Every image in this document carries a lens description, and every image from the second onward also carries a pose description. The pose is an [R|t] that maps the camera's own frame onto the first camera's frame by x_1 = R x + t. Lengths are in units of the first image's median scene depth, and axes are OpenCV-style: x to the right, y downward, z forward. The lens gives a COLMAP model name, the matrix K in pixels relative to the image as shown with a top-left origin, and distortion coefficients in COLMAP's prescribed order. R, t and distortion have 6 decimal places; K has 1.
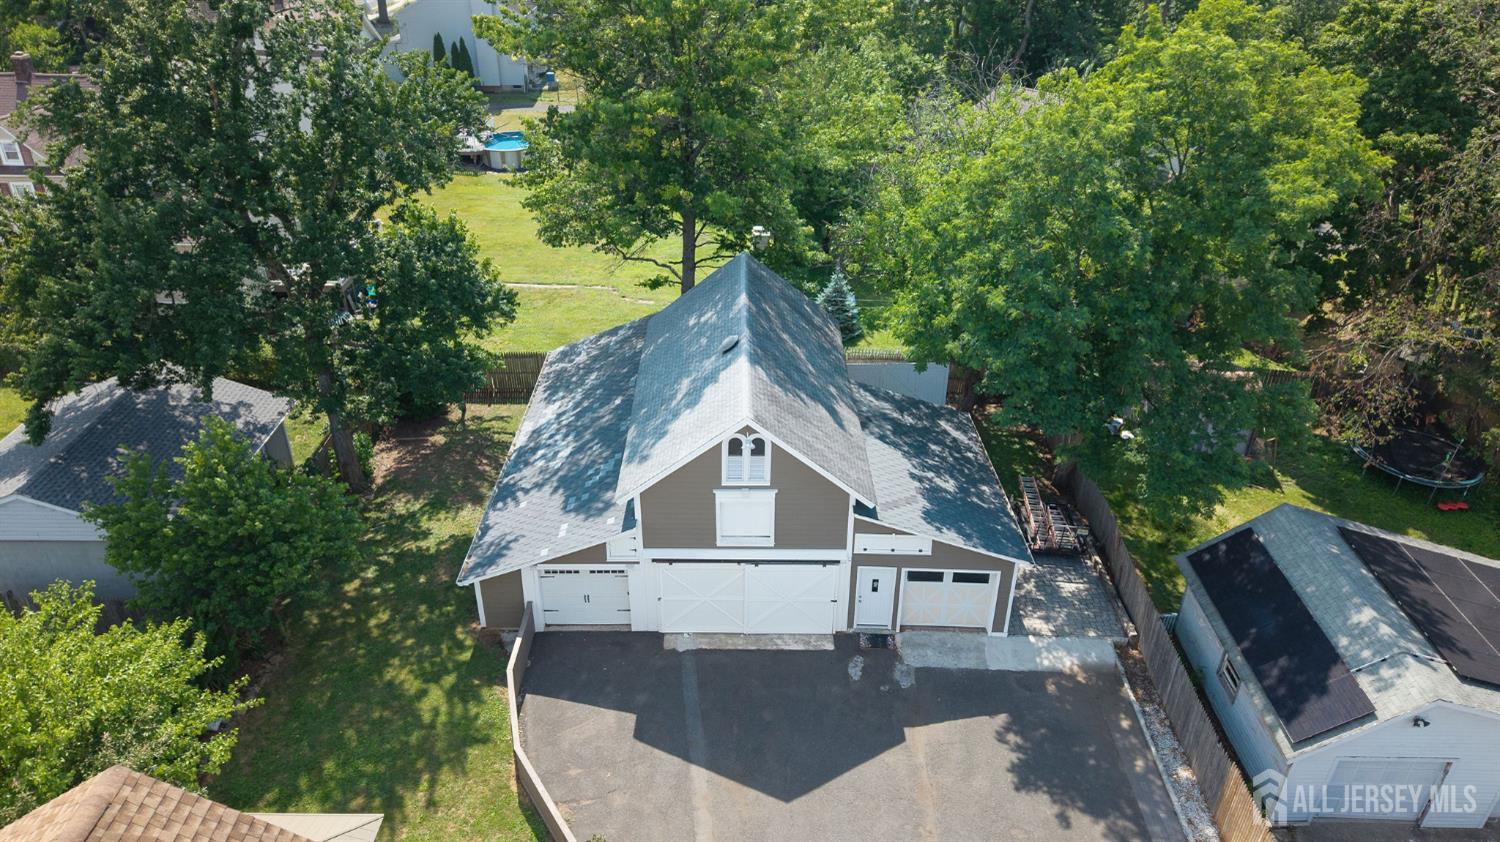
lens RADIAL K [[1014.0, 0, 750.0], [0, 1014.0, 421.0], [0, 0, 1]] dist [0.006311, -0.001636]
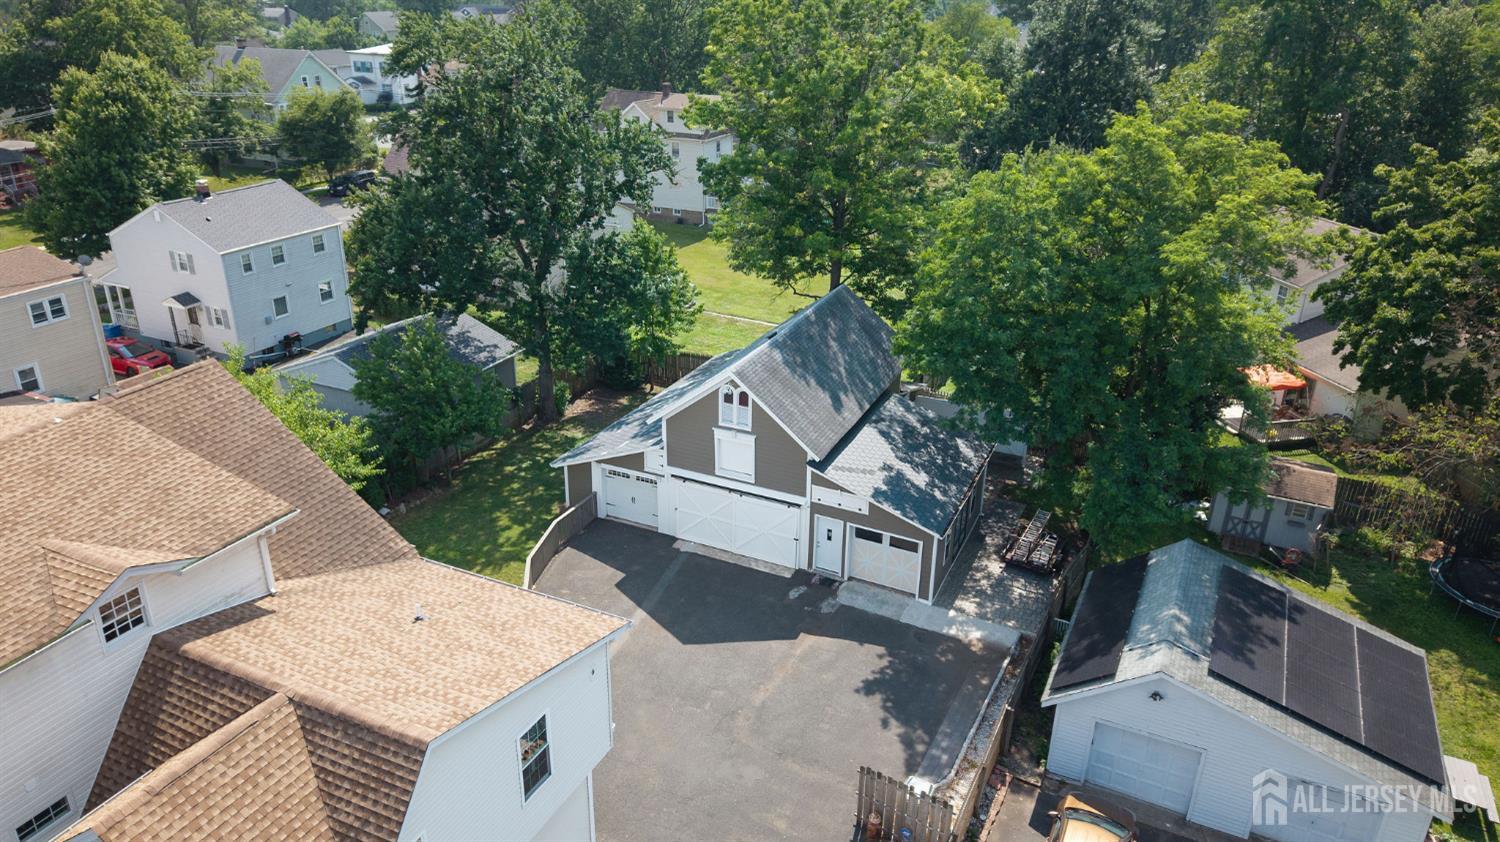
lens RADIAL K [[1039.4, 0, 728.3], [0, 1039.4, 423.6], [0, 0, 1]] dist [-0.003121, -0.004592]
pose [[0.896143, 0.172186, -0.408999, 0.519002], [-0.215665, 0.974479, -0.062285, 0.136520], [0.387836, 0.144023, 0.910407, -0.244802]]
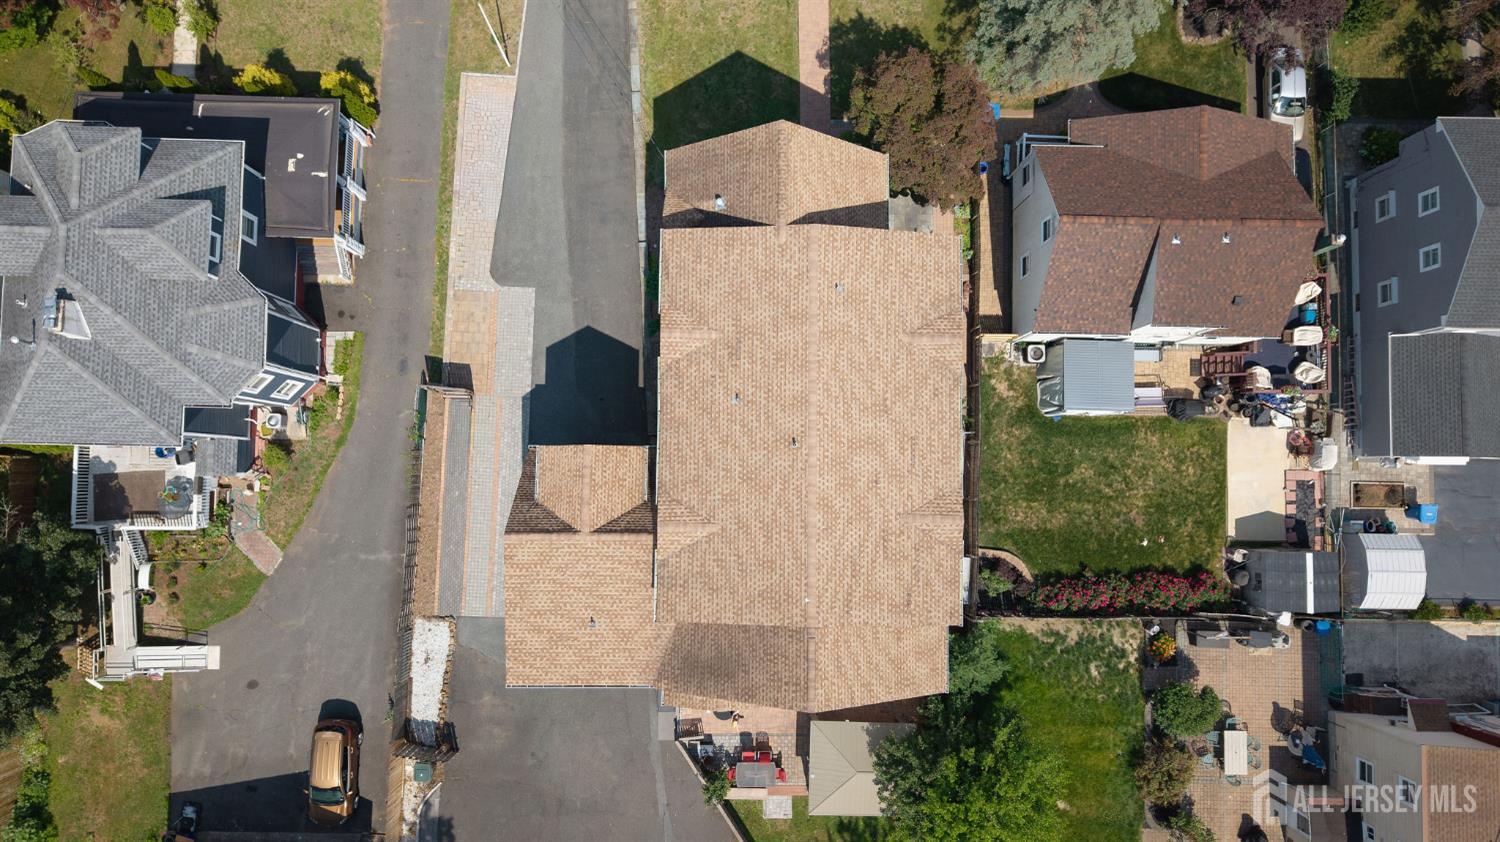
lens RADIAL K [[1014.0, 0, 750.0], [0, 1014.0, 421.0], [0, 0, 1]] dist [0.006311, -0.001636]
pose [[-0.999728, -0.007240, -0.022189, -0.127275], [-0.016705, -0.441989, 0.896865, -0.864164], [-0.016300, 0.896991, 0.441748, -0.517670]]
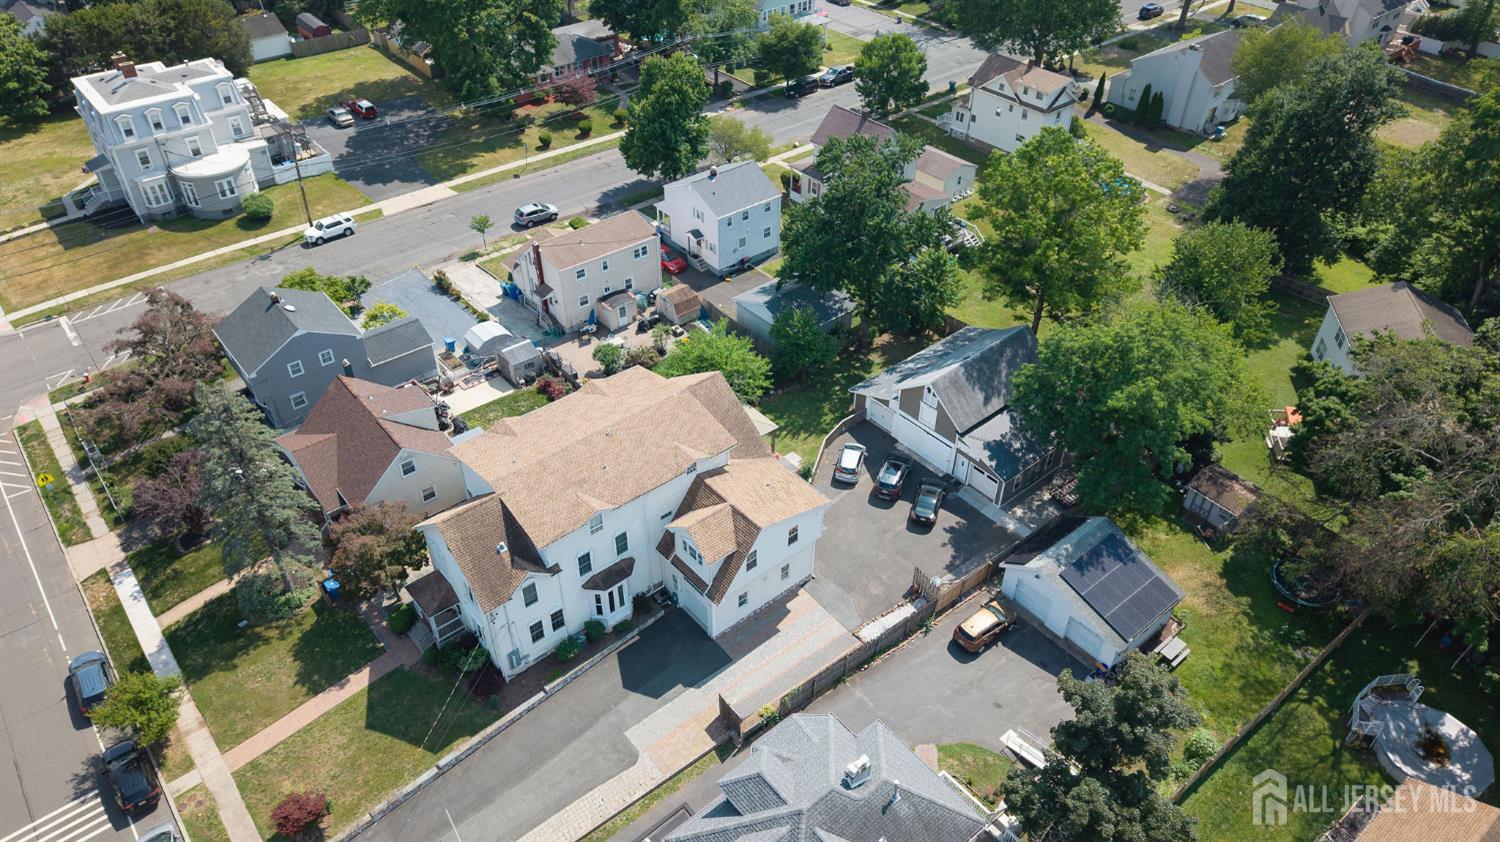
lens RADIAL K [[1014.0, 0, 750.0], [0, 1014.0, 421.0], [0, 0, 1]] dist [0.006311, -0.001636]
pose [[0.644087, 0.478868, -0.596522, 1.319998], [-0.384082, 0.876841, 0.289191, -0.500019], [0.661539, 0.042849, 0.748686, -1.393666]]
